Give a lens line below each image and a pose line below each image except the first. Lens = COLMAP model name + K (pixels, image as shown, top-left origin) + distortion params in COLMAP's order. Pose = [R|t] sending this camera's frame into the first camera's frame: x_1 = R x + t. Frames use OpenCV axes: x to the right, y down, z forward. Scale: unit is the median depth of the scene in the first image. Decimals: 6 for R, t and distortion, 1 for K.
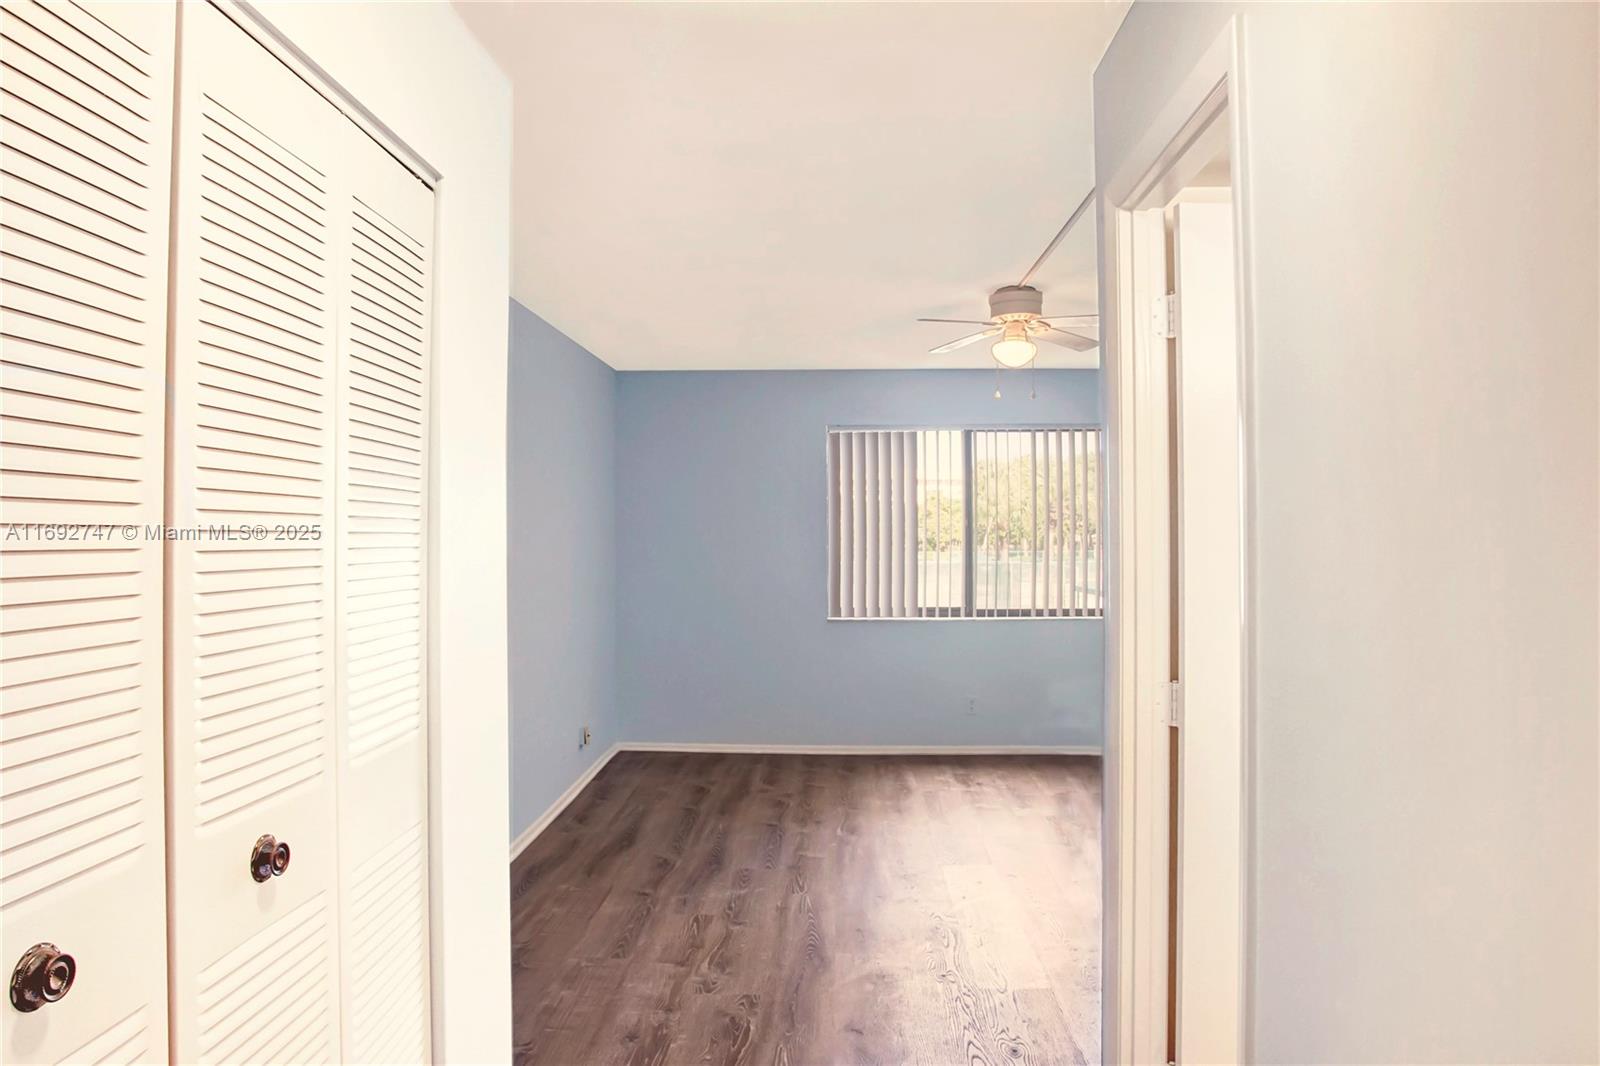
lens RADIAL K [[1051.1, 0, 797.5], [0, 1051.1, 536.1], [0, 0, 1]] dist [-0.041748, 0.012864]
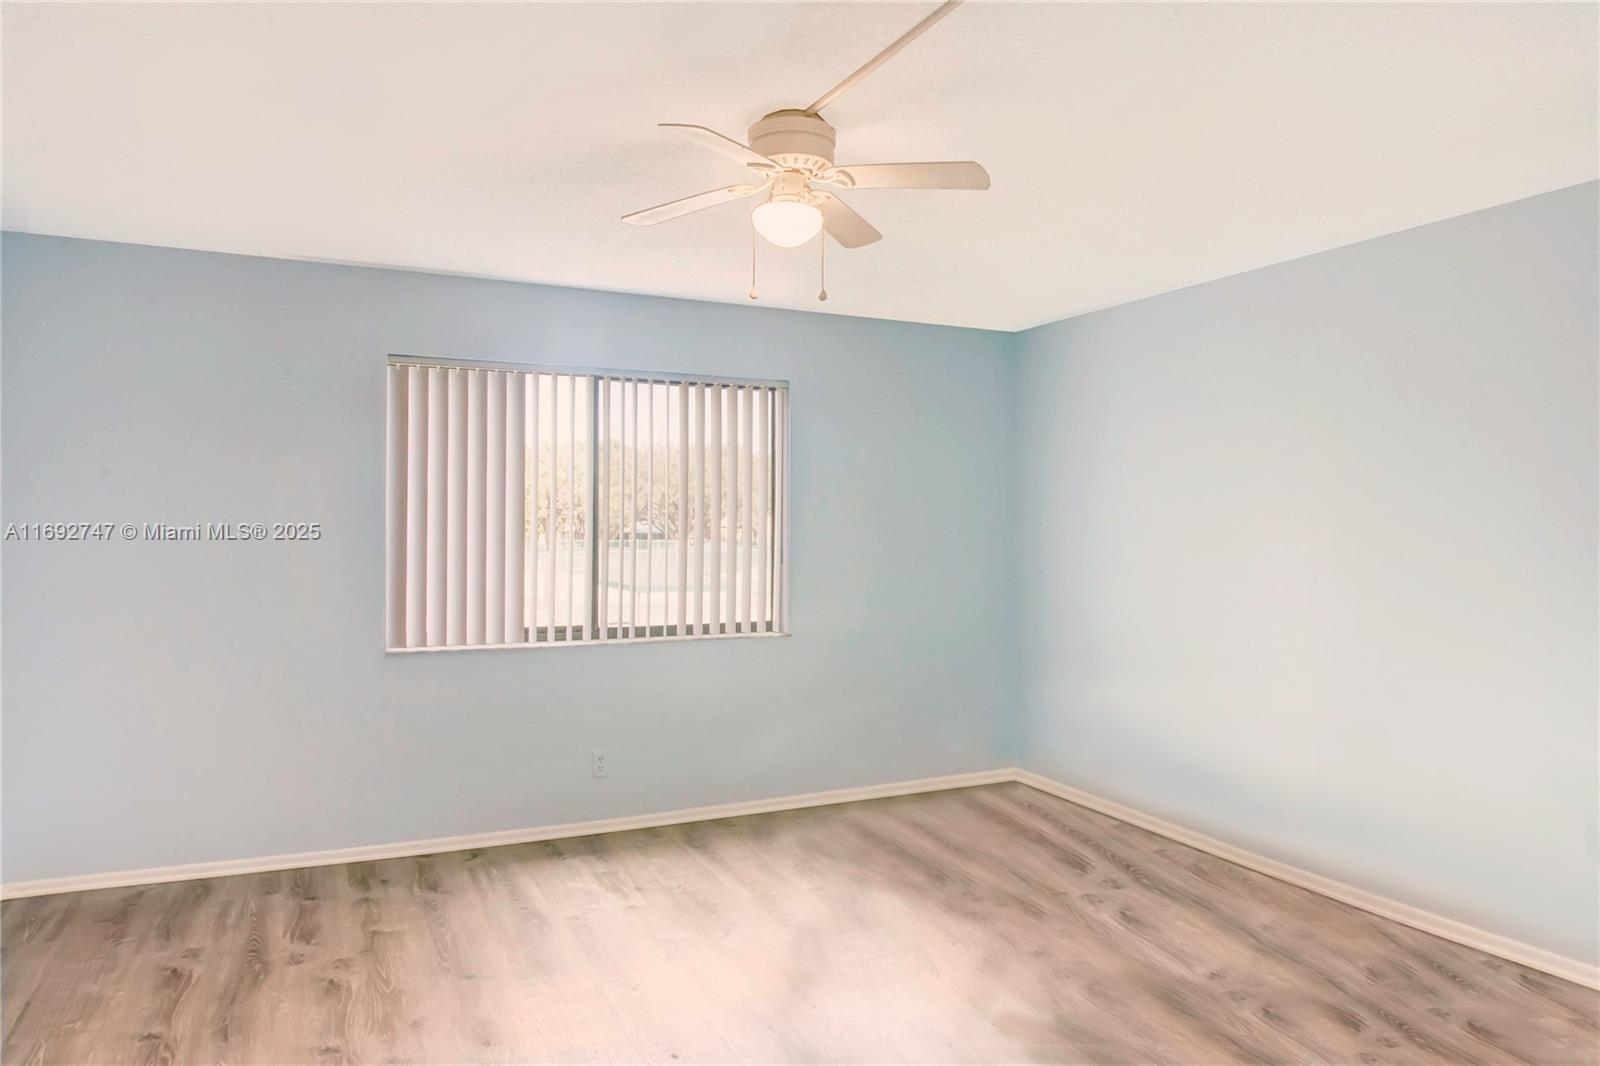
lens RADIAL K [[1051.1, 0, 807.2], [0, 1051.1, 533.2], [0, 0, 1]] dist [-0.041748, 0.012864]
pose [[0.885110, 0.006036, 0.465343, -0.043320], [-0.008941, 0.999952, 0.004036, 0.000652], [-0.465296, -0.007733, 0.885121, 0.310526]]
